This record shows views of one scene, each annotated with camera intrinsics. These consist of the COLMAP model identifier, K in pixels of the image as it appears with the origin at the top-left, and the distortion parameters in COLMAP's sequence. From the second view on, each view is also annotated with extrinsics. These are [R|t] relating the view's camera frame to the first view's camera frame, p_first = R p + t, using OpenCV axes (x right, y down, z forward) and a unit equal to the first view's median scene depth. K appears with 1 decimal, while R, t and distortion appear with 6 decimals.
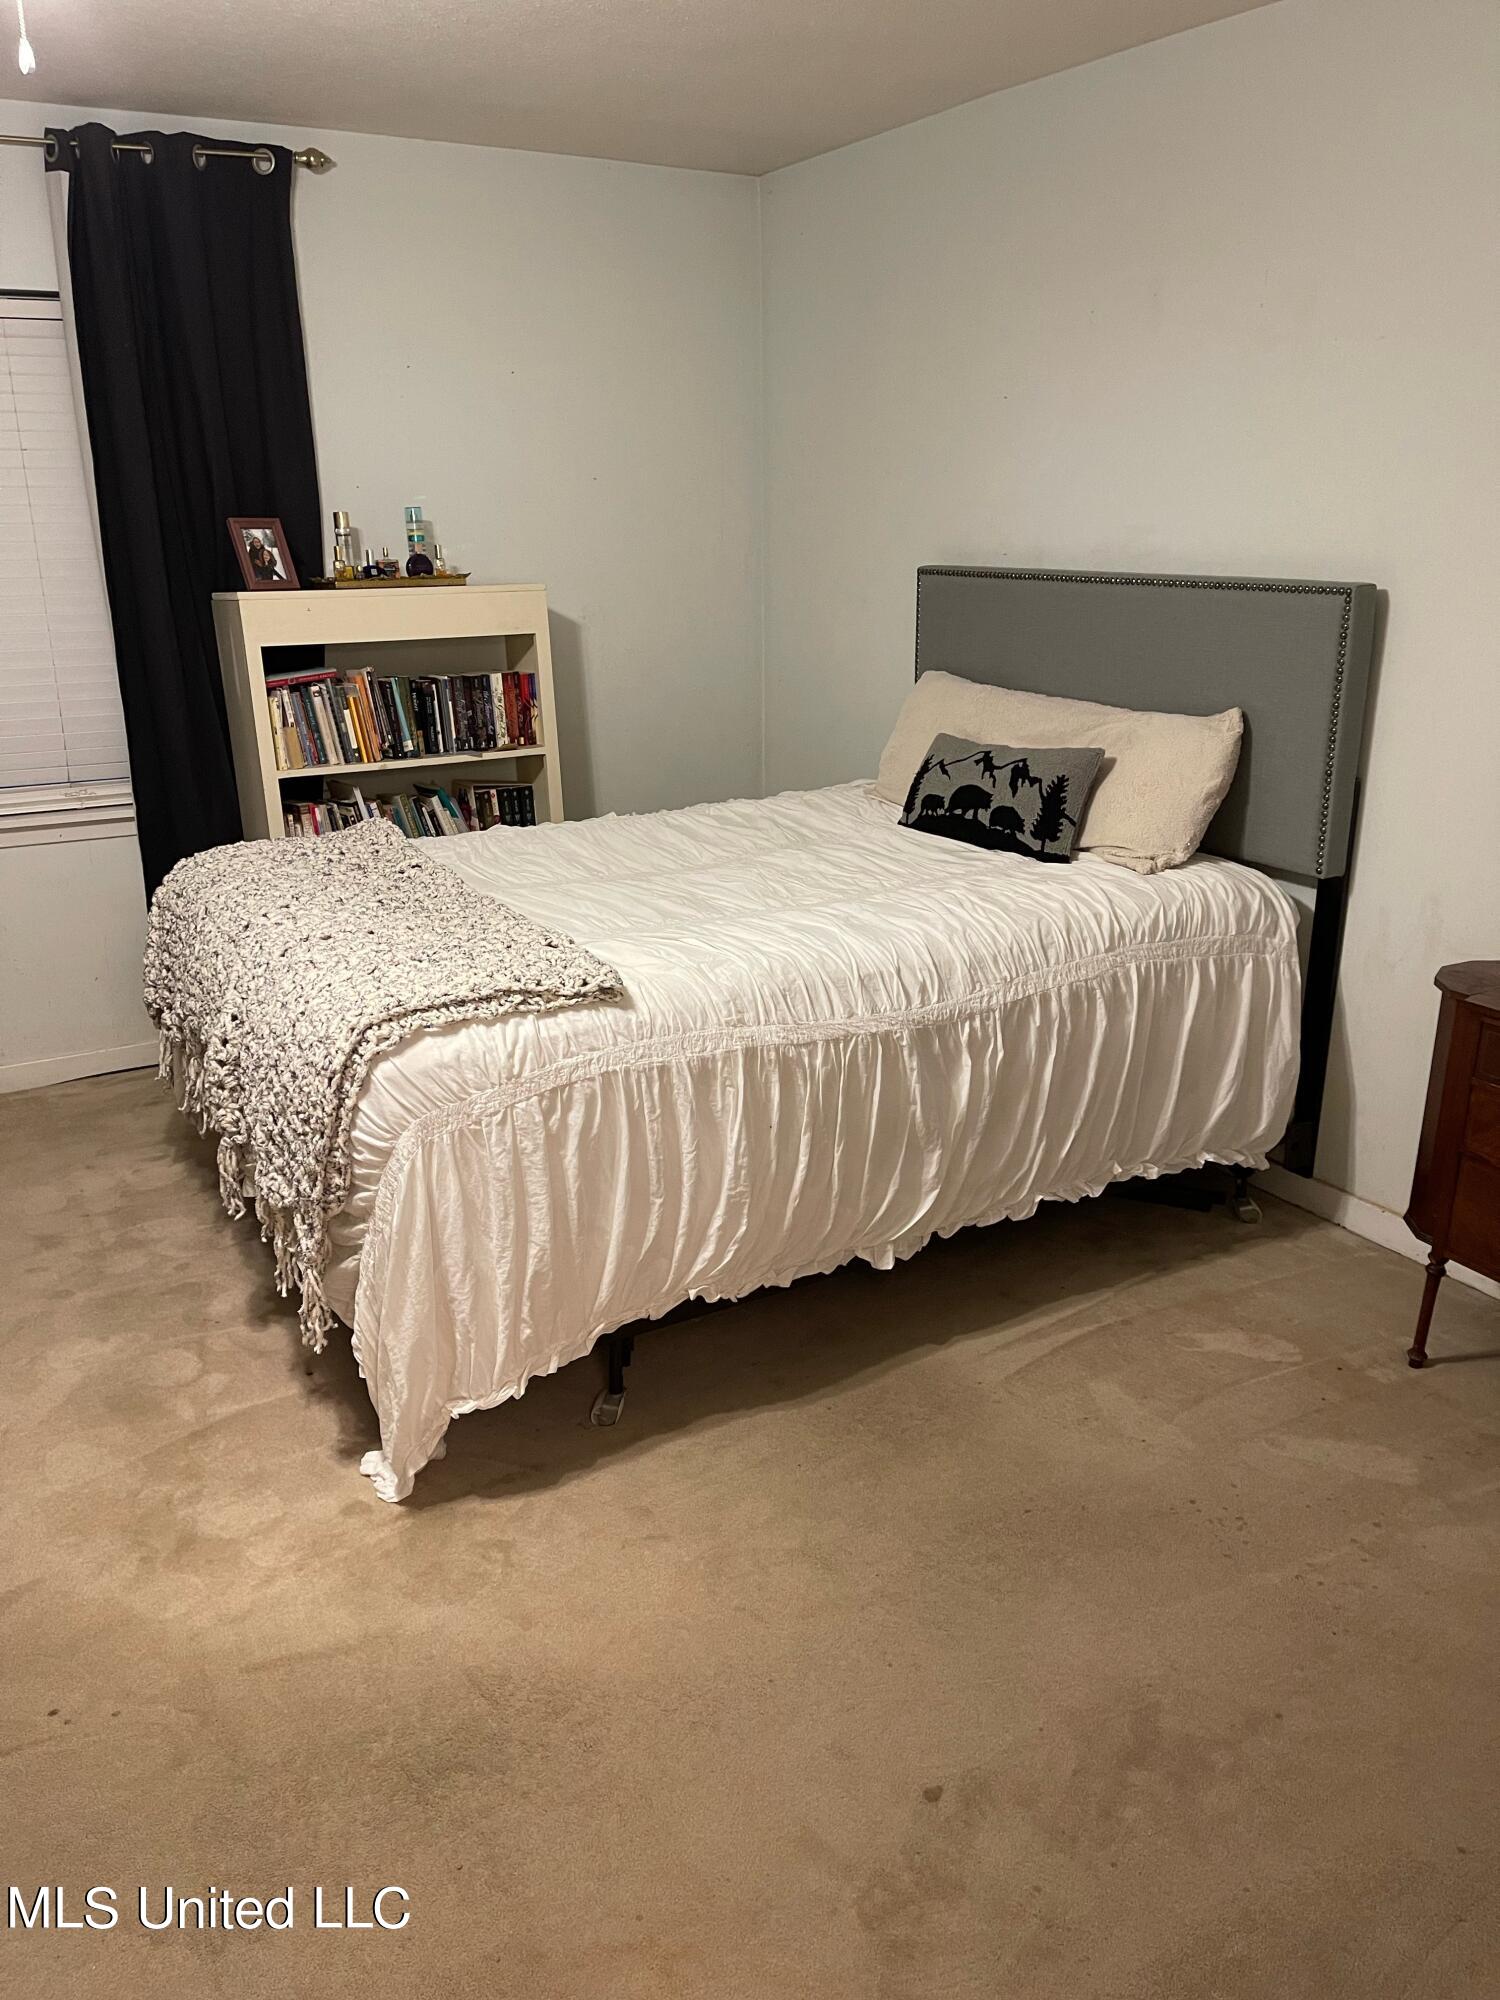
lens RADIAL K [[1514.8, 0, 750.9], [0, 1514.8, 1005.3], [0, 0, 1]] dist [-0.005756, -0.000045]
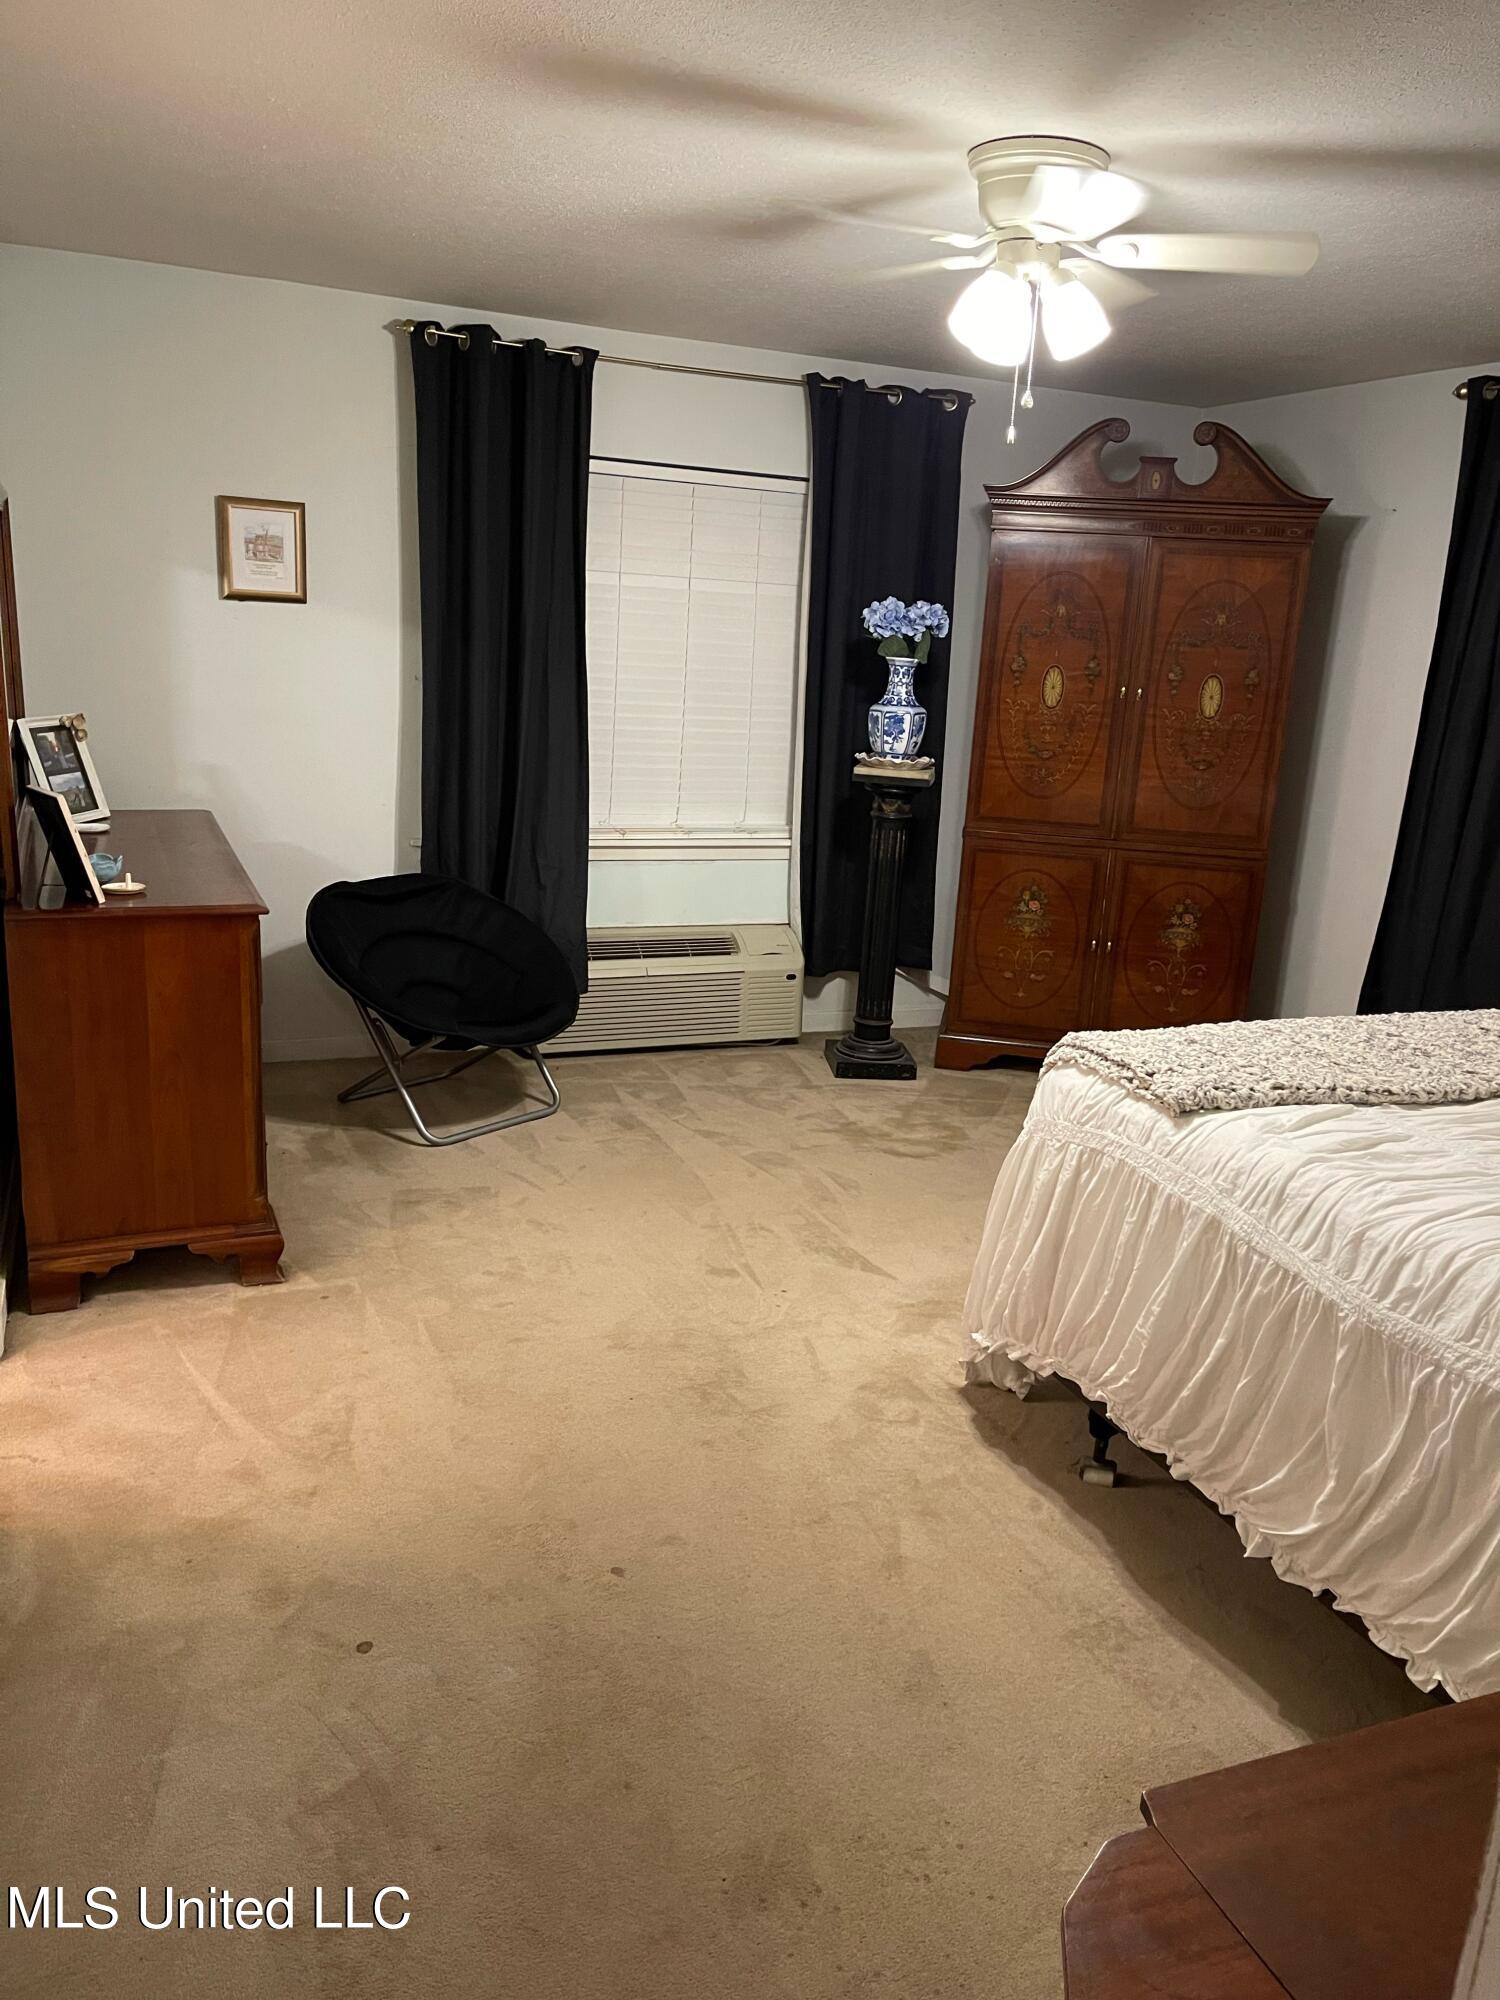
lens RADIAL K [[1514.8, 0, 749.2], [0, 1514.8, 1001.9], [0, 0, 1]] dist [-0.005756, -0.000045]
pose [[-0.141961, 0.240758, -0.960147, 0.947214], [-0.360480, 0.890792, 0.276665, -0.258564], [0.921901, 0.385389, -0.039669, 0.712187]]
